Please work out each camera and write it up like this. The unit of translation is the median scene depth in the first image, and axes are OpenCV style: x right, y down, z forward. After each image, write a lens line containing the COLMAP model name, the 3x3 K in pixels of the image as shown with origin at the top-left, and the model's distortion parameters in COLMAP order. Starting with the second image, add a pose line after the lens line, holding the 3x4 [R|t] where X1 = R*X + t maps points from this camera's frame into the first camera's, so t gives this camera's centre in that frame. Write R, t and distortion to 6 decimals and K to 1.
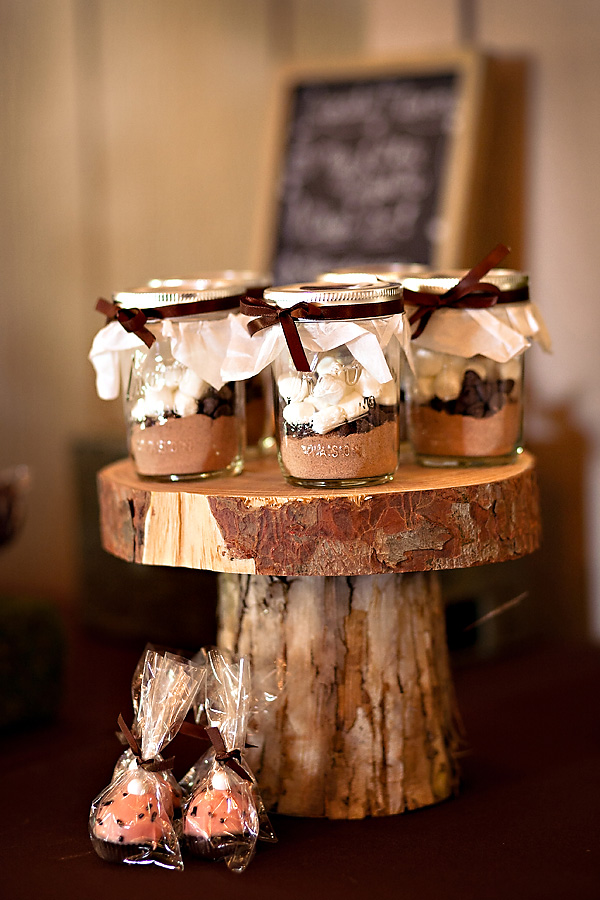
lens RADIAL K [[2282.6, 0, 300.0], [0, 2282.6, 450.0], [0, 0, 1]] dist [-0.005067, -0.170686]
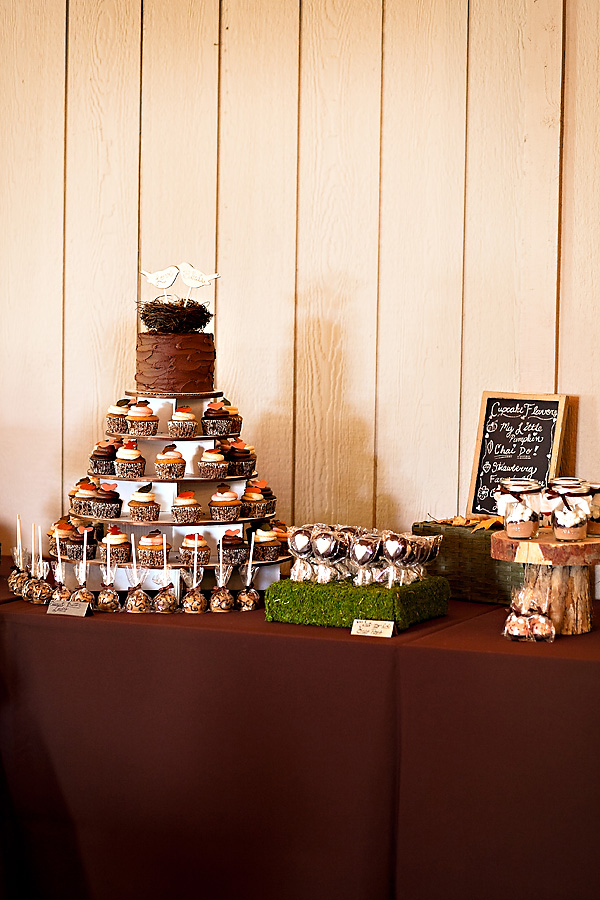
lens RADIAL K [[2282.6, 0, 300.0], [0, 2282.6, 450.0], [0, 0, 1]] dist [-0.005067, -0.170686]
pose [[0.987246, 0.031309, 0.156093, -0.971670], [-0.026066, 0.999029, -0.035526, 0.010180], [-0.157053, 0.031004, 0.987103, -2.505831]]
